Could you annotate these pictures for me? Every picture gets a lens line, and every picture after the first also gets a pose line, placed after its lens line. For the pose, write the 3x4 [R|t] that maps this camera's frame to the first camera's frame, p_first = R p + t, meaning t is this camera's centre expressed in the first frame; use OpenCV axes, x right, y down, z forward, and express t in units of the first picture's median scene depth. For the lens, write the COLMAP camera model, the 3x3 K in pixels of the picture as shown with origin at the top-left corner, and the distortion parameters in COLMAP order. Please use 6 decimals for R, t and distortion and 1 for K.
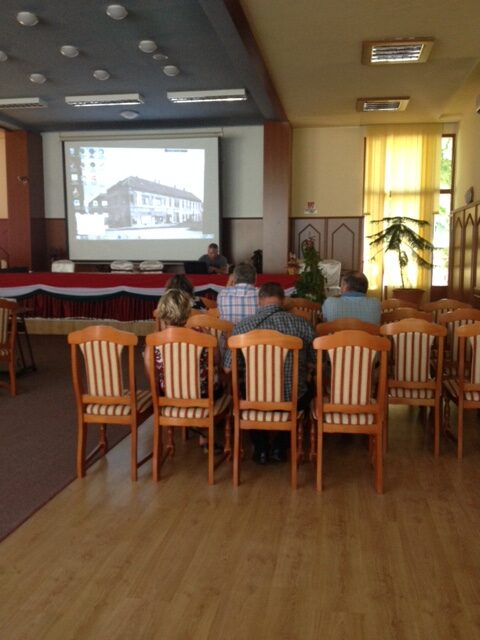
lens RADIAL K [[598.3, 0, 240.0], [0, 598.3, 320.0], [0, 0, 1]] dist [0.014303, -0.009024]
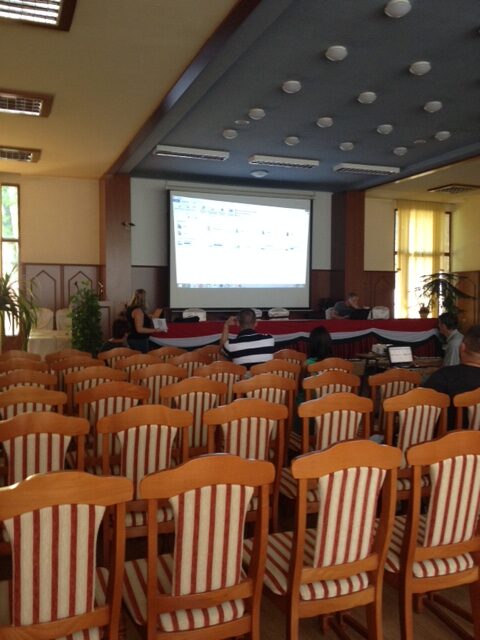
lens RADIAL K [[598.3, 0, 240.0], [0, 598.3, 320.0], [0, 0, 1]] dist [0.014303, -0.009024]
pose [[0.863971, -0.016767, 0.503262, -0.686863], [0.056298, 0.996396, -0.063453, -0.012294], [-0.500384, 0.083155, 0.861801, 0.100449]]
